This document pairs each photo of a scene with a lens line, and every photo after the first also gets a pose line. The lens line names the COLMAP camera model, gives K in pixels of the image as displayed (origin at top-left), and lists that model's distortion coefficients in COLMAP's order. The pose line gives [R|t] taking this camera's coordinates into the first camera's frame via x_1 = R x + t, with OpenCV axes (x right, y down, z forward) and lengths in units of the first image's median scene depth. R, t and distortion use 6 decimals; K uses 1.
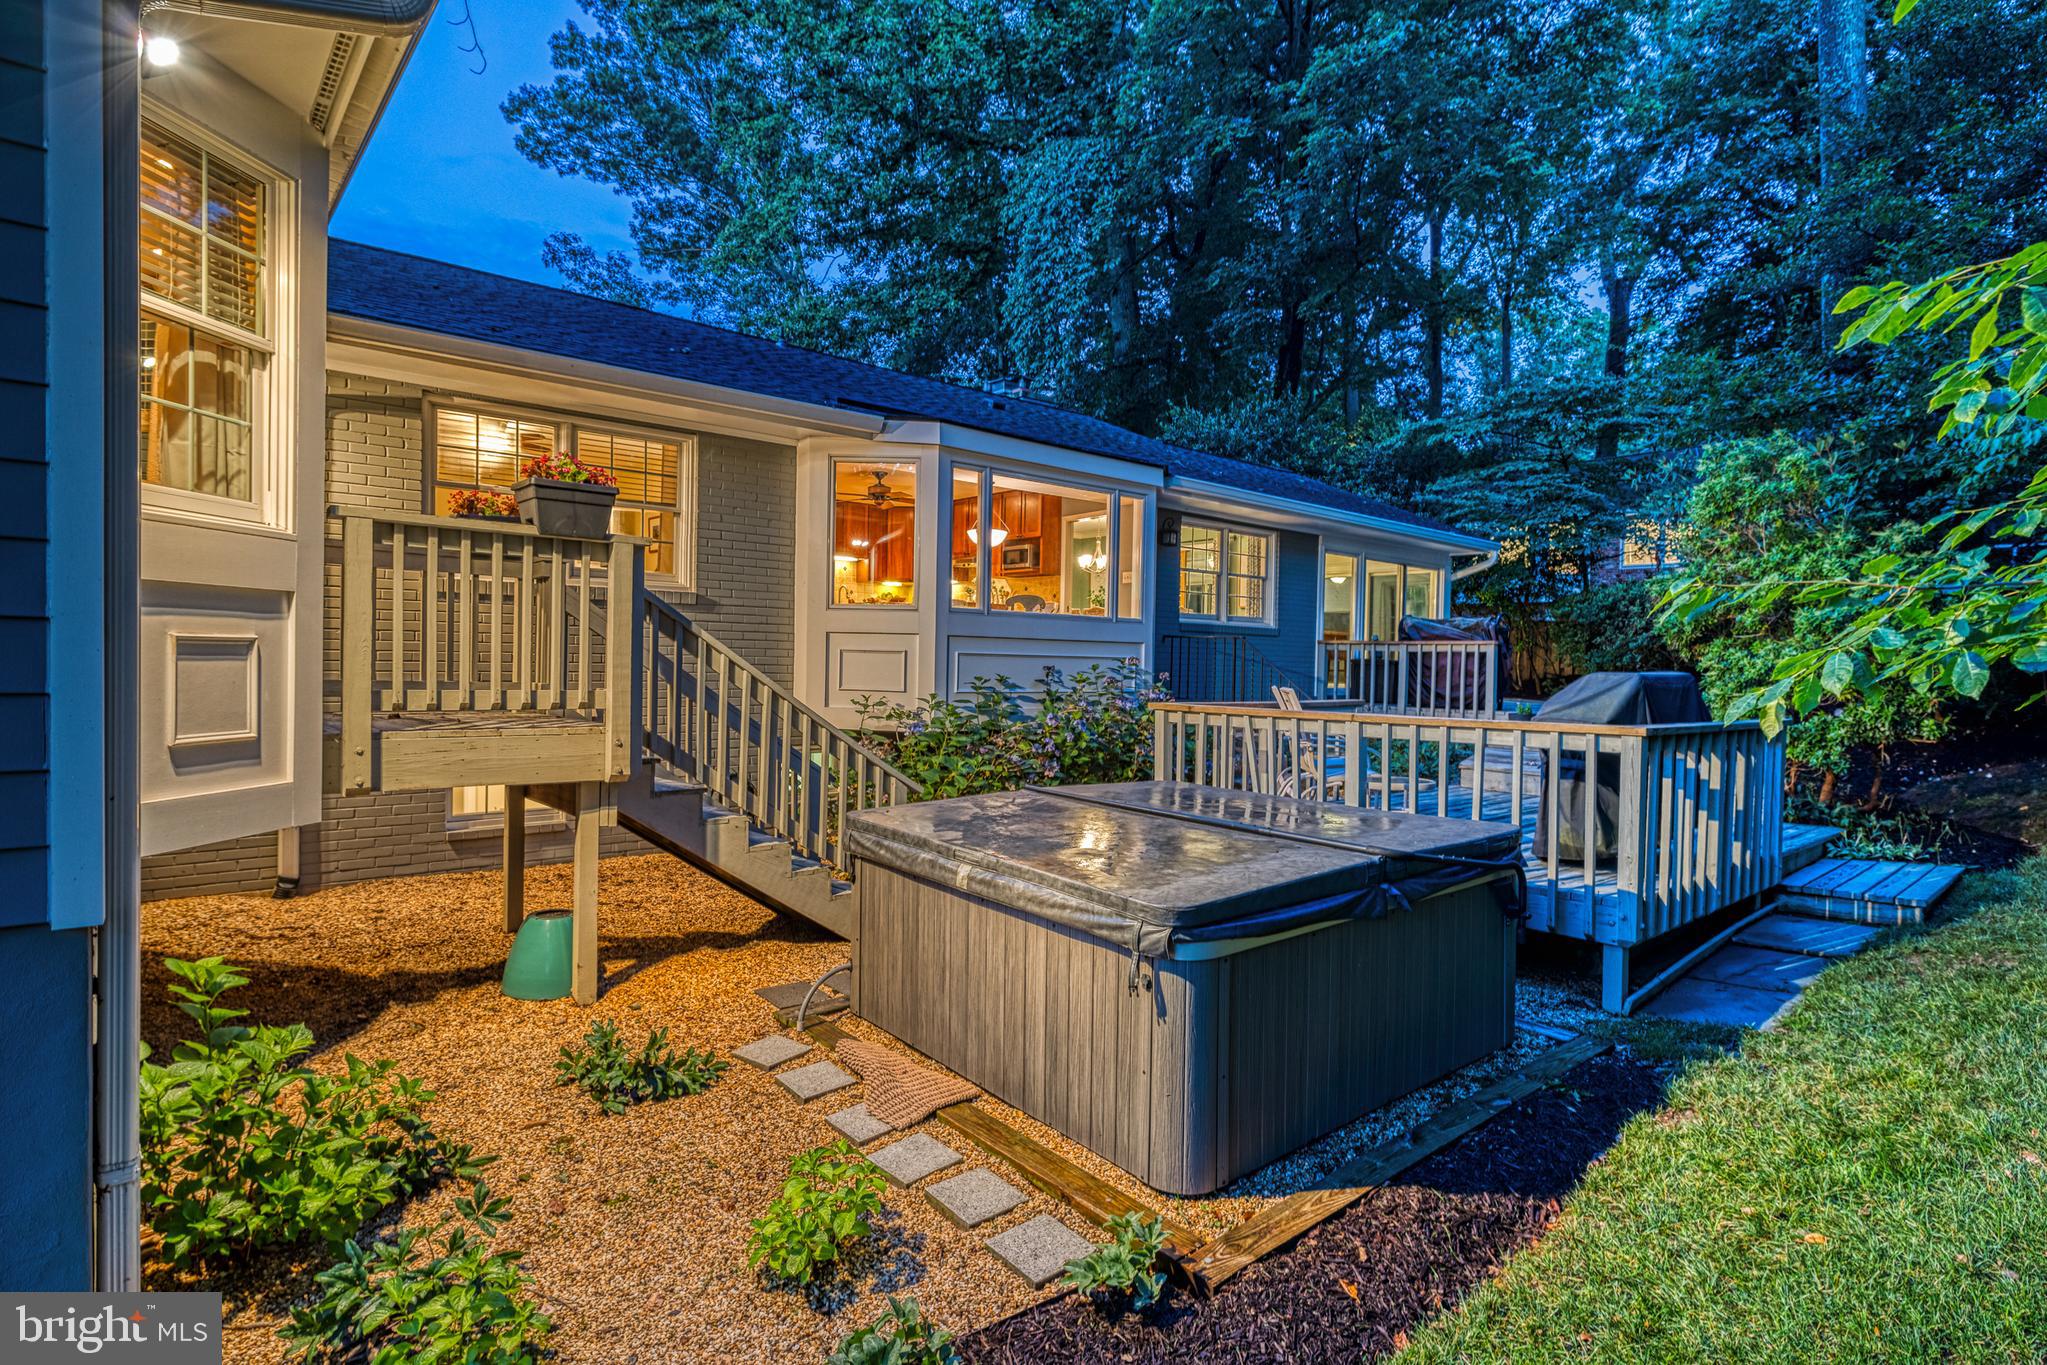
lens RADIAL K [[1044.2, 0, 1025.7], [0, 1044.2, 685.0], [0, 0, 1]] dist [-0.011140, 0.001470]
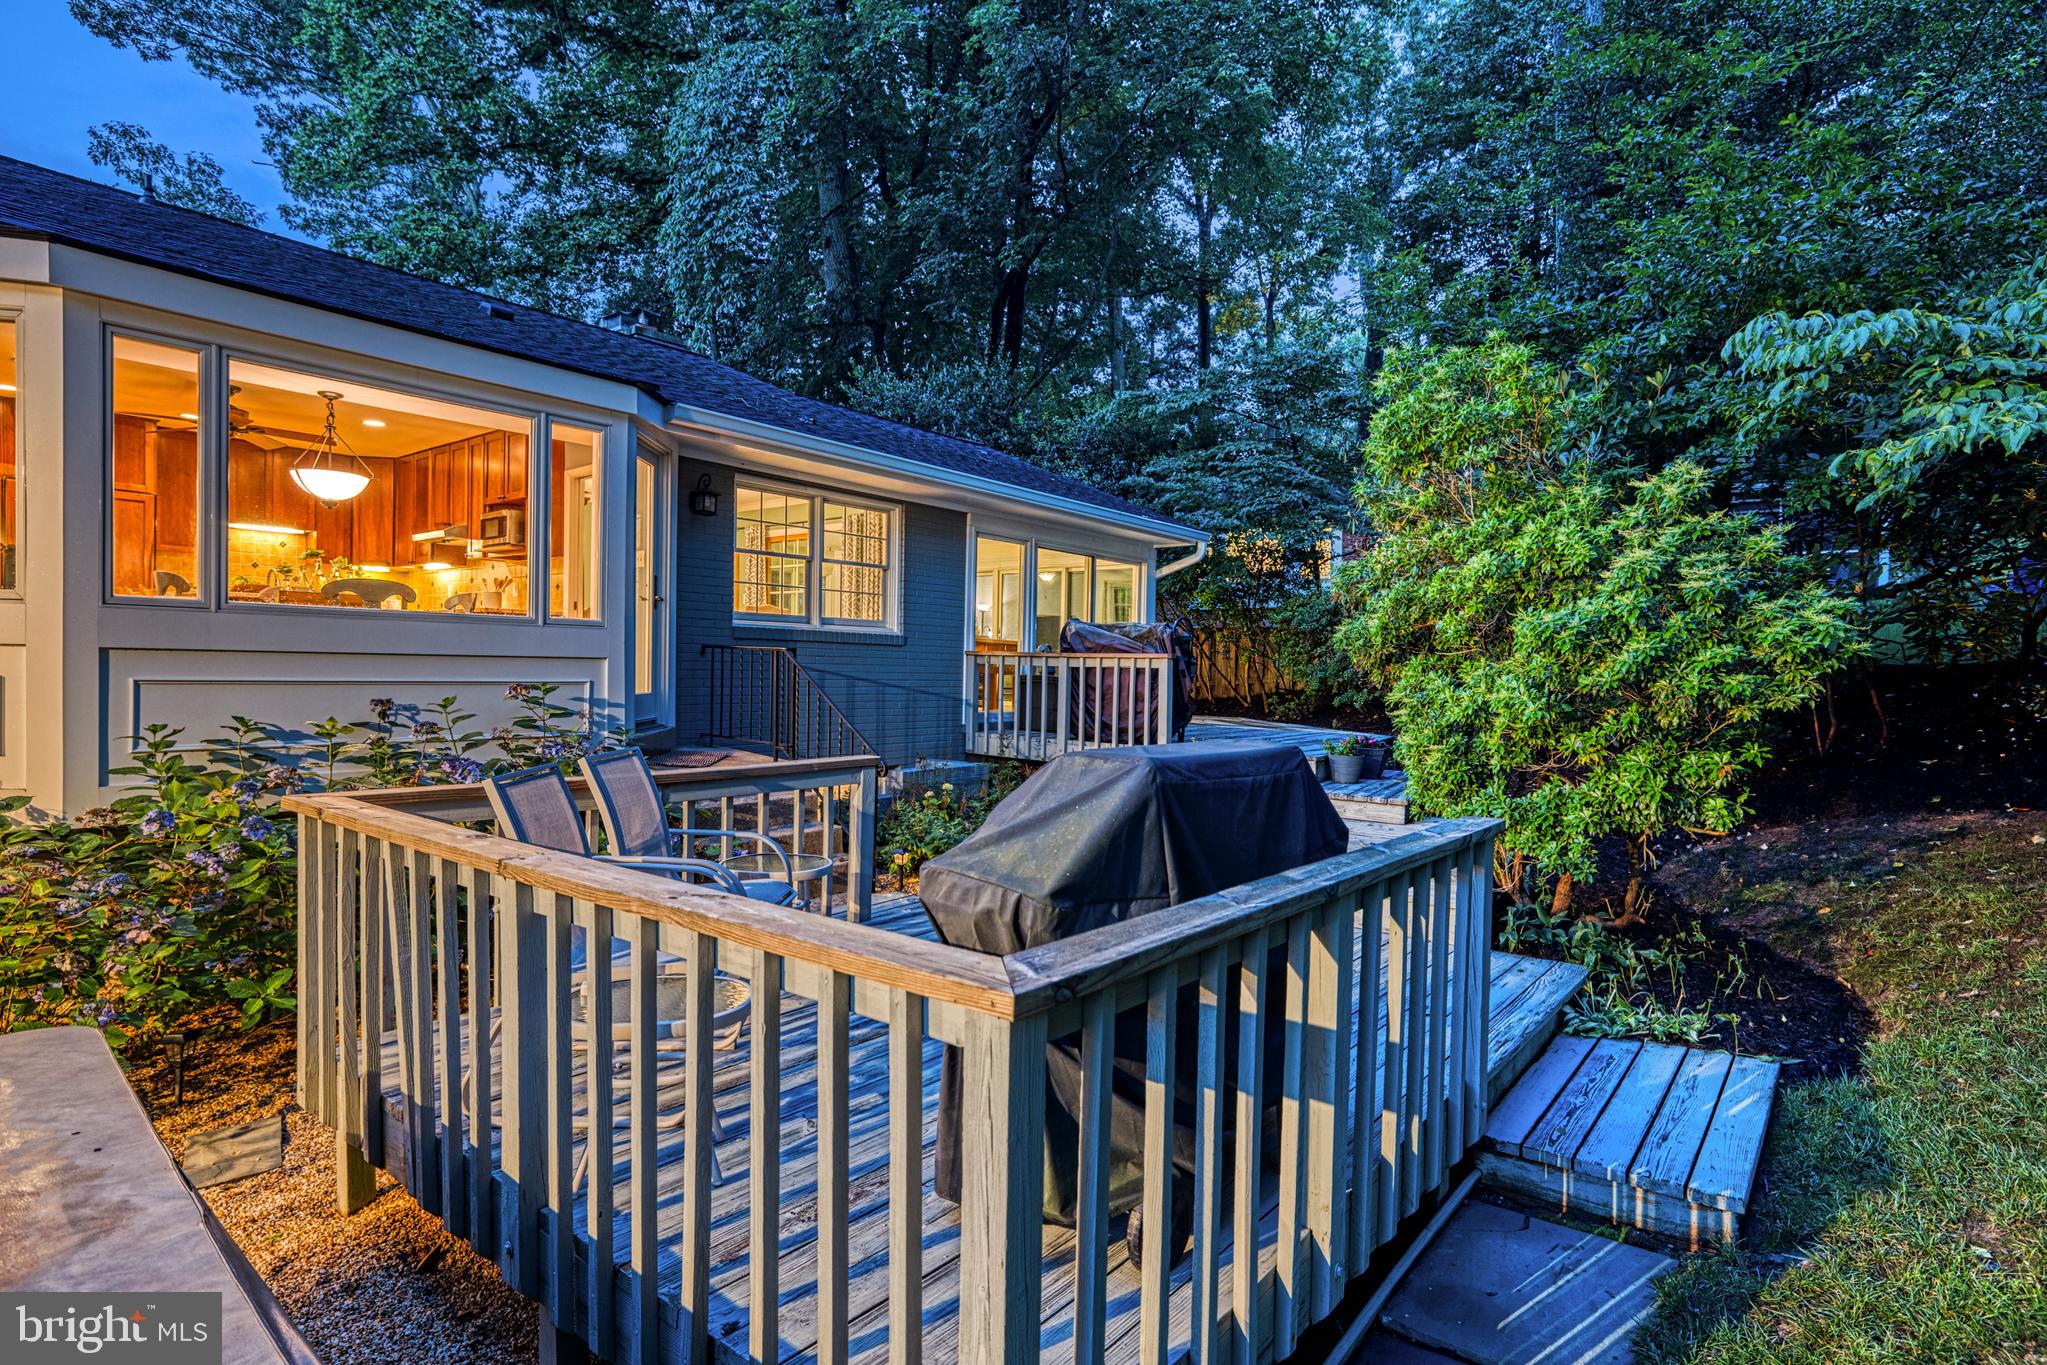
lens RADIAL K [[1044.2, 0, 1033.9], [0, 1044.2, 686.6], [0, 0, 1]] dist [-0.011140, 0.001470]
pose [[0.982515, -0.002999, 0.186162, 0.209308], [0.003349, 0.999993, -0.001565, -0.017264], [-0.186156, 0.002161, 0.982518, 0.271008]]
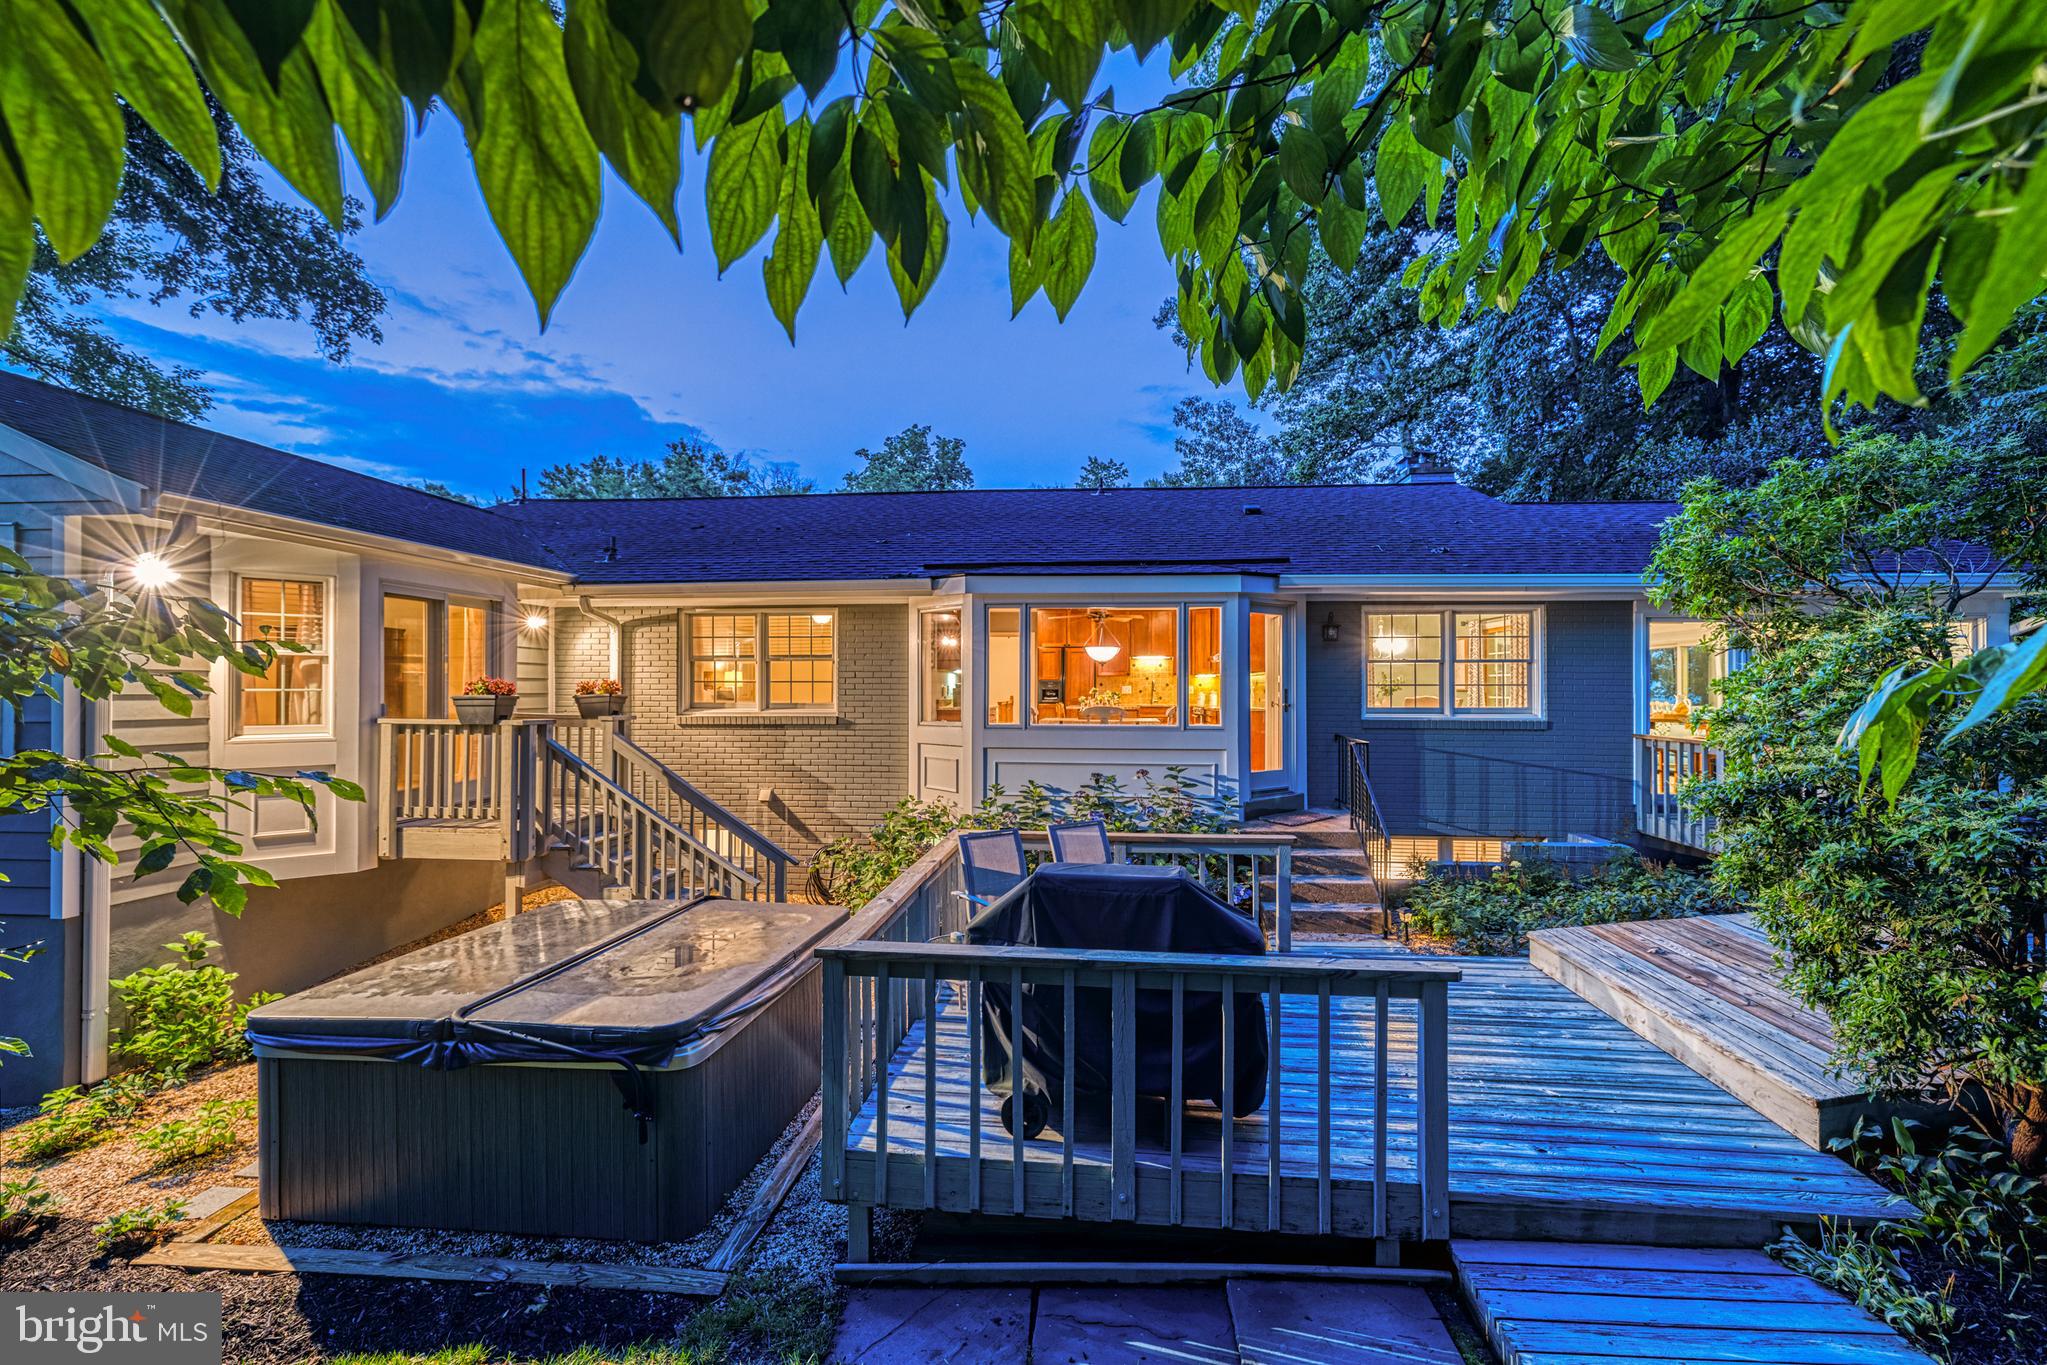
lens RADIAL K [[861.0, 0, 1024.0], [0, 861.0, 683.5], [0, 0, 1]] dist [0.004023, 0.000126]
pose [[0.694653, -0.026989, -0.718839, 0.479530], [-0.004579, 0.999110, -0.041936, -0.056753], [0.719331, 0.032423, 0.693911, 0.239406]]
